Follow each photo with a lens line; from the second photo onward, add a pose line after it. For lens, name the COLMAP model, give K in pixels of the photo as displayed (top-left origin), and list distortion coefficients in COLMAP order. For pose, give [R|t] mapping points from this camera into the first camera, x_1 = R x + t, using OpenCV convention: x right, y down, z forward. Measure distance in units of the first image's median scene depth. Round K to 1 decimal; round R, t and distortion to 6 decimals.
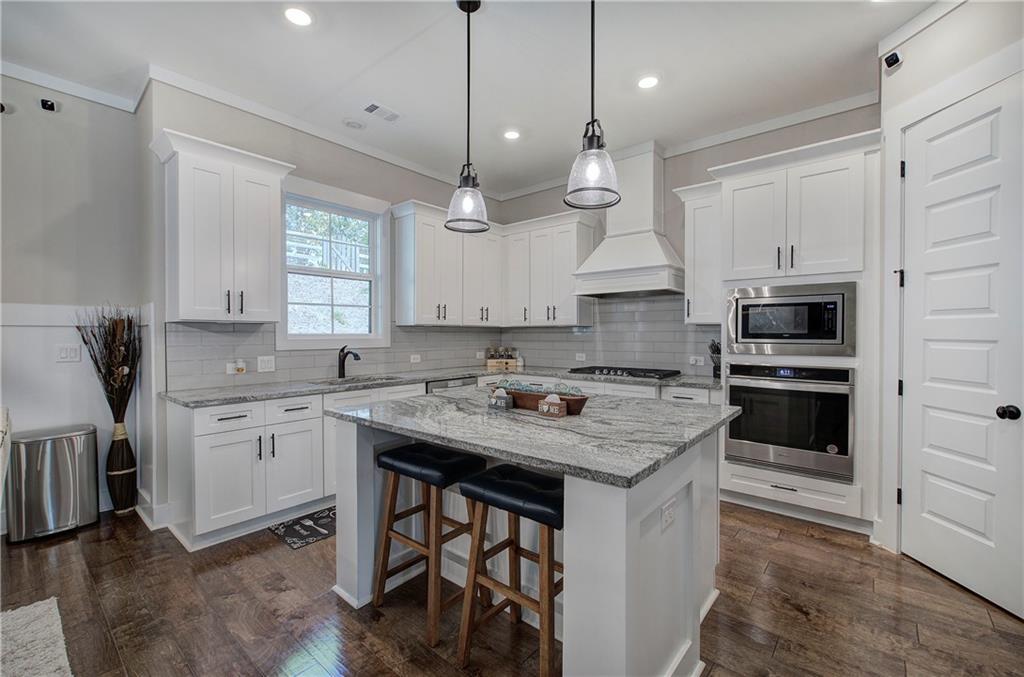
lens RADIAL K [[432.6, 0, 511.2], [0, 432.6, 337.3], [0, 0, 1]] dist [-0.003897, -0.000109]
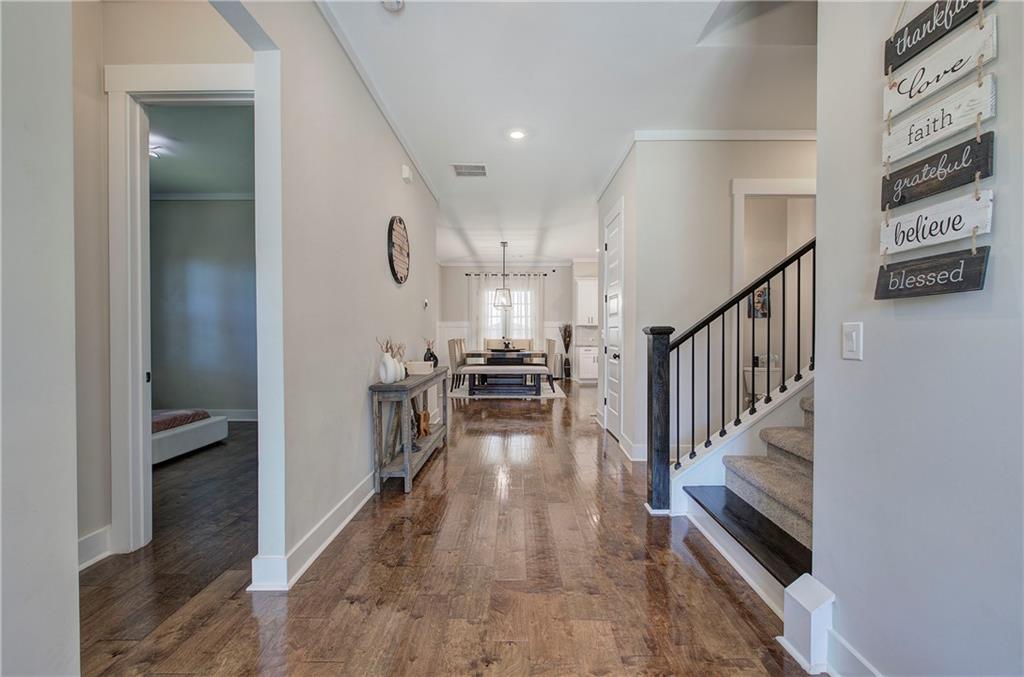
lens RADIAL K [[432.6, 0, 512.2], [0, 432.6, 334.0], [0, 0, 1]] dist [-0.003897, -0.000109]
pose [[0.639577, 0.009834, -0.768664, 1.704547], [-0.006723, 0.999951, 0.007198, 0.010543], [0.768698, 0.000564, 0.639612, -1.800931]]
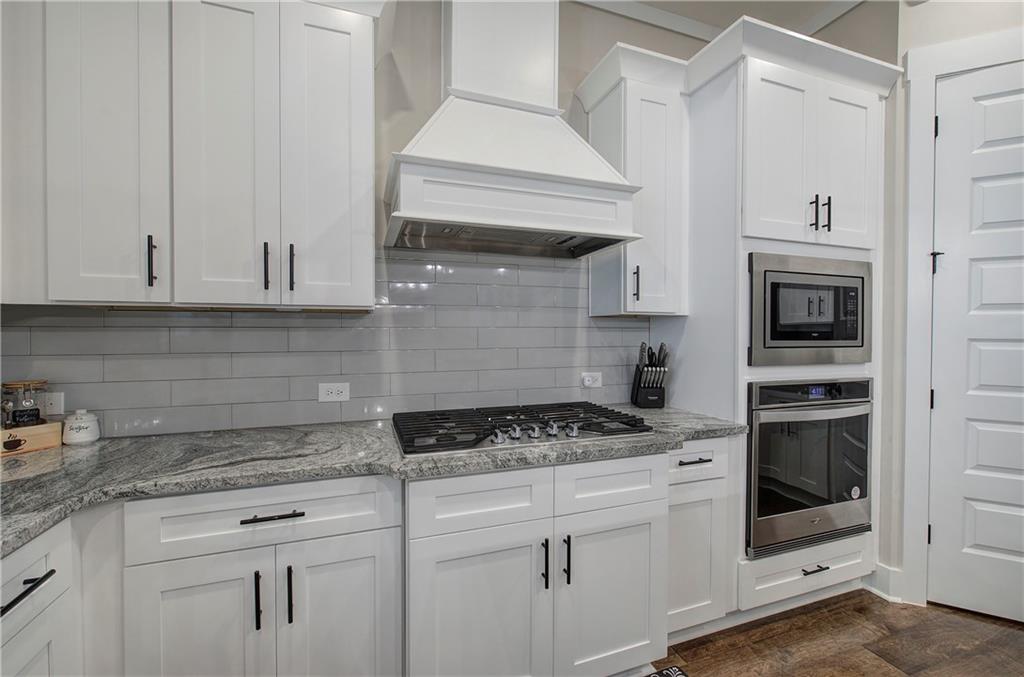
lens RADIAL K [[432.6, 0, 515.4], [0, 432.6, 337.9], [0, 0, 1]] dist [-0.003897, -0.000109]
pose [[0.493717, -0.011367, 0.869548, -0.142470], [0.006018, 0.999935, 0.009654, -0.008119], [-0.869602, 0.000467, 0.493753, 1.023798]]
